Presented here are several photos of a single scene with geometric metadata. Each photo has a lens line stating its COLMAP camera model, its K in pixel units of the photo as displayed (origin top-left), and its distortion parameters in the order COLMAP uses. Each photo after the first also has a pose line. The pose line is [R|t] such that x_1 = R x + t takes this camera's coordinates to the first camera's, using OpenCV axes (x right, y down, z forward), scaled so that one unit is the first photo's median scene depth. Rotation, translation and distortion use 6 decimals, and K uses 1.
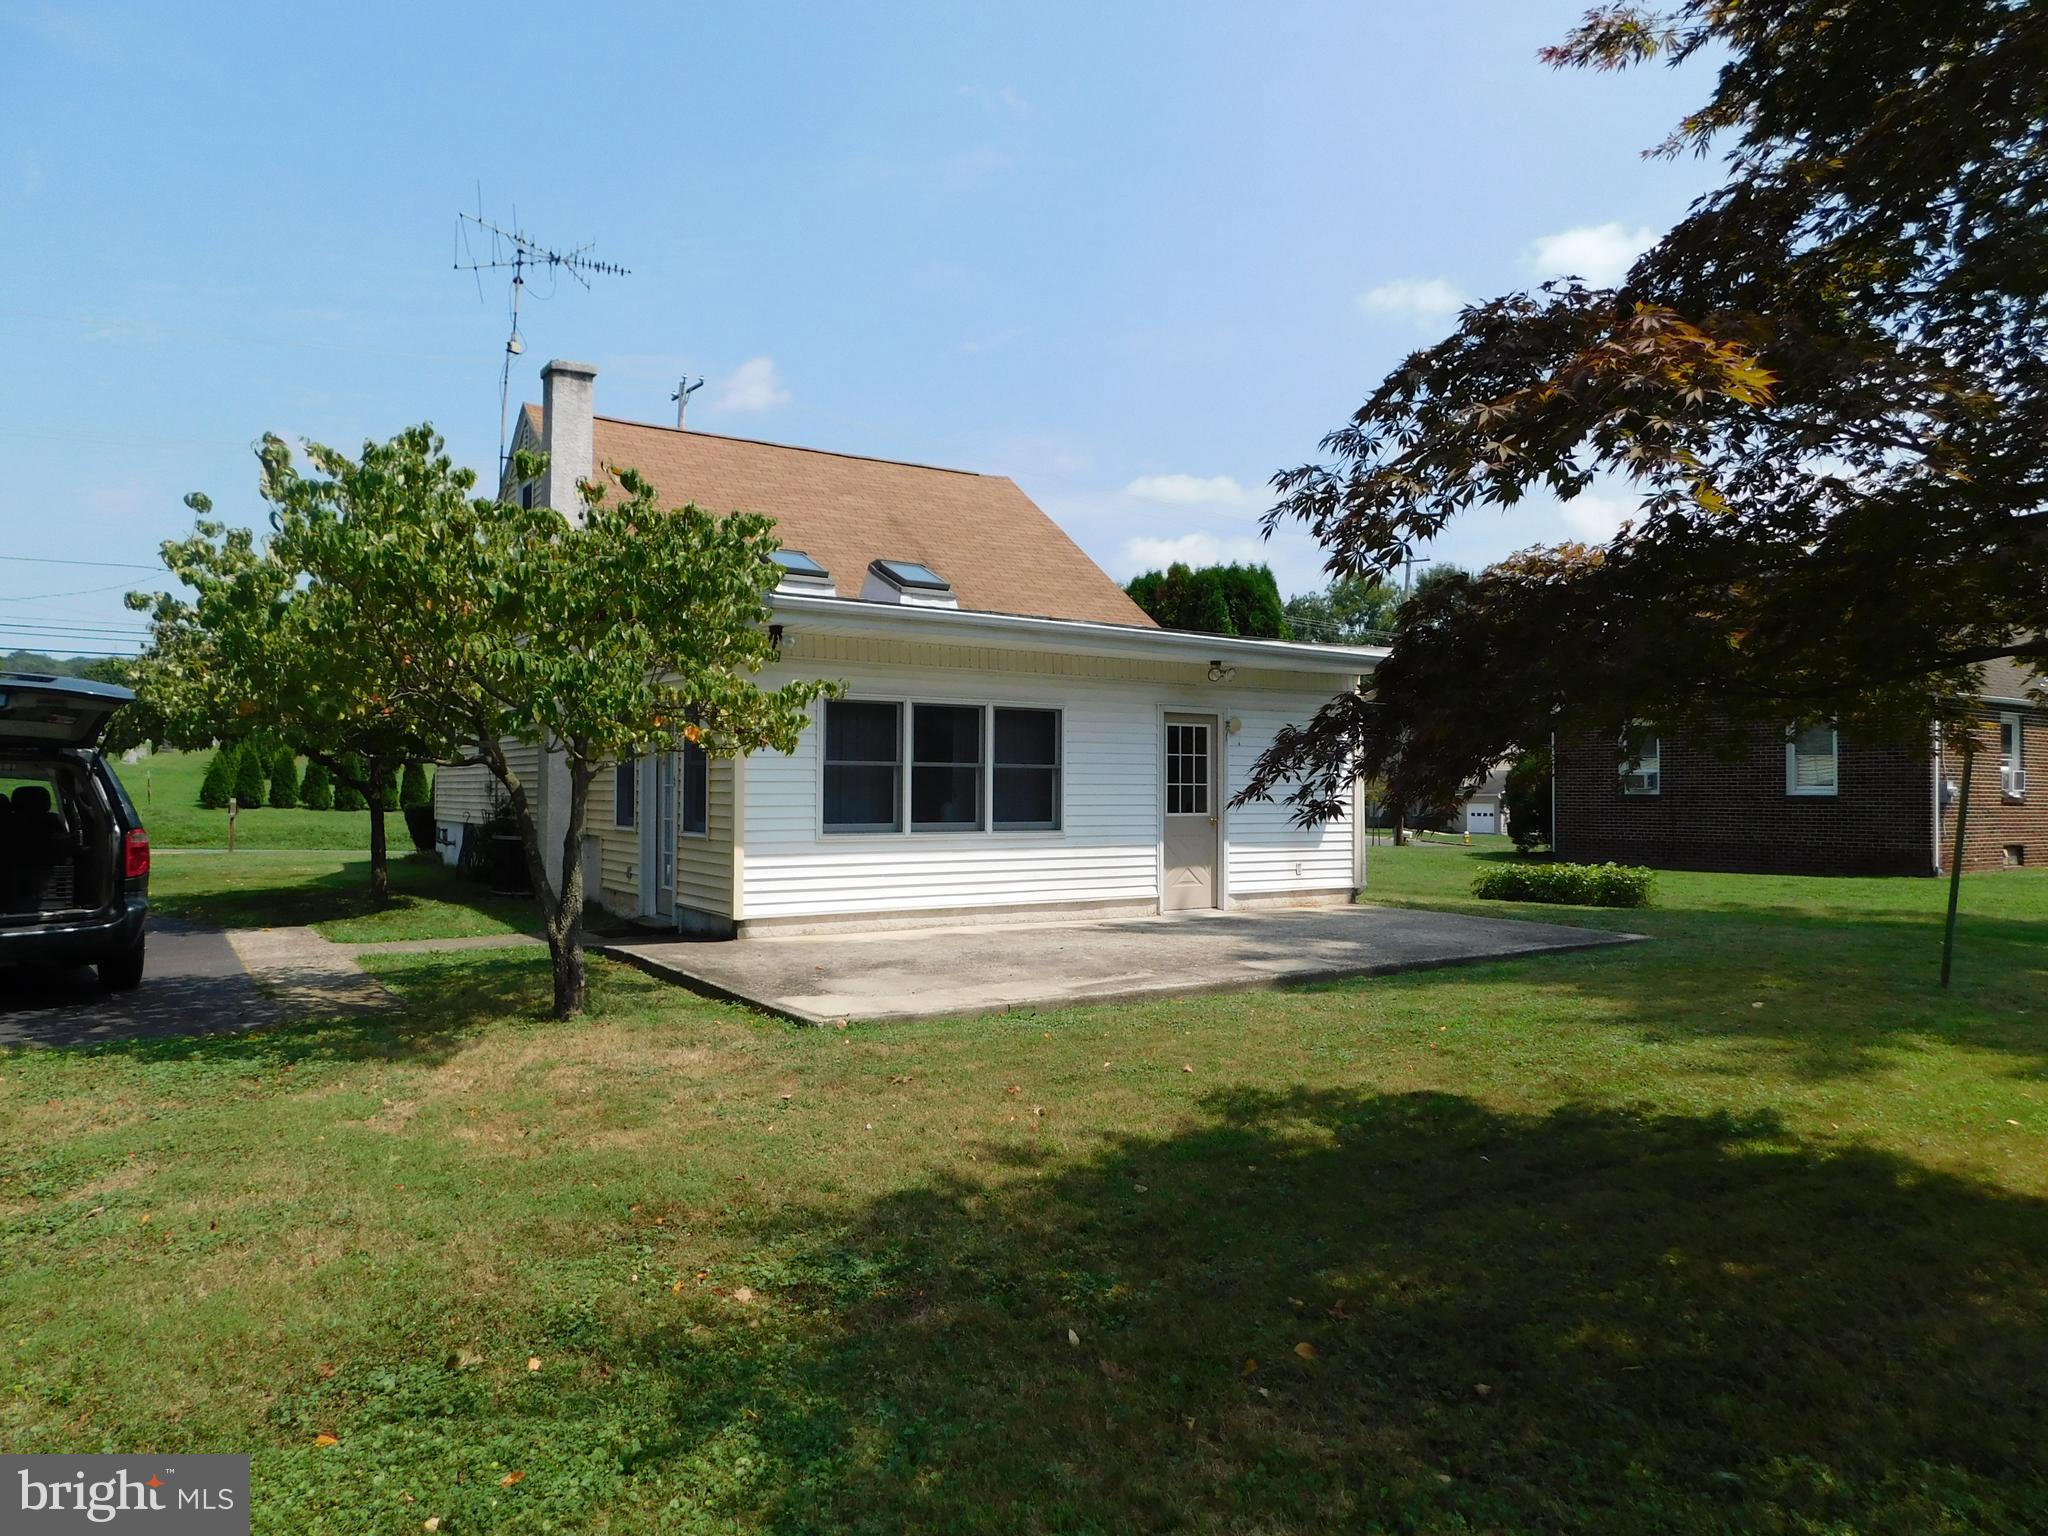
lens RADIAL K [[1356.1, 0, 1023.1], [0, 1356.1, 770.8], [0, 0, 1]] dist [-0.065017, 0.046290]
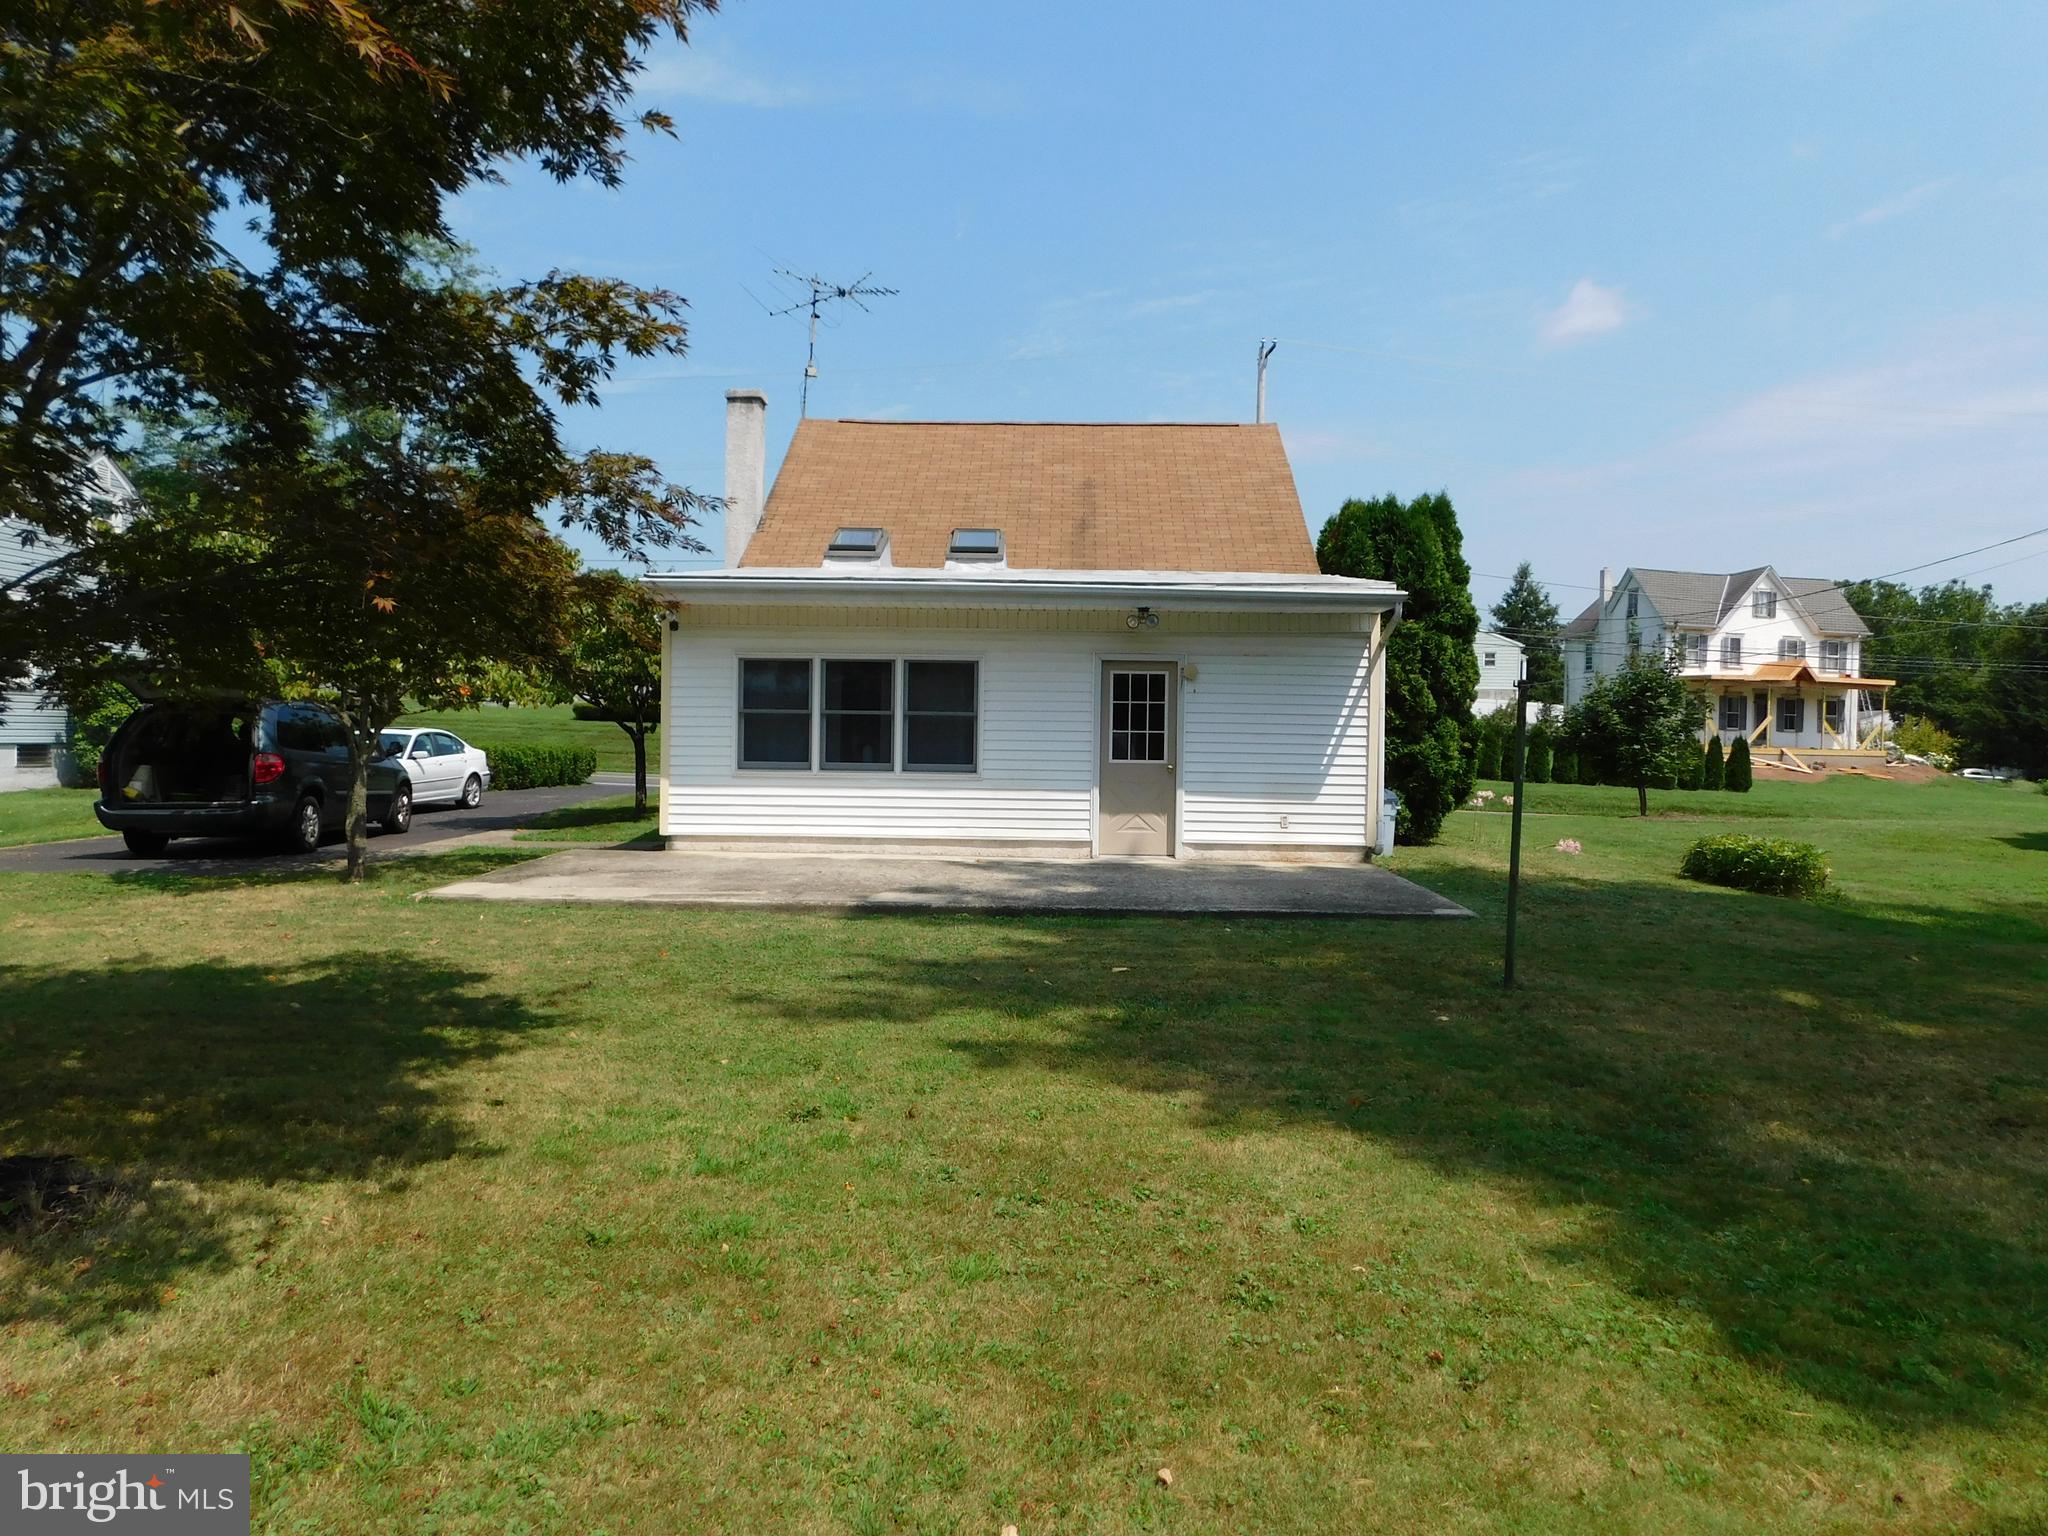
lens RADIAL K [[1356.1, 0, 1023.3], [0, 1356.1, 769.5], [0, 0, 1]] dist [-0.065017, 0.046290]
pose [[0.818843, 0.020887, -0.573637, 0.653152], [-0.001833, 0.999428, 0.033774, 0.004449], [0.574014, -0.026605, 0.818413, 0.130540]]
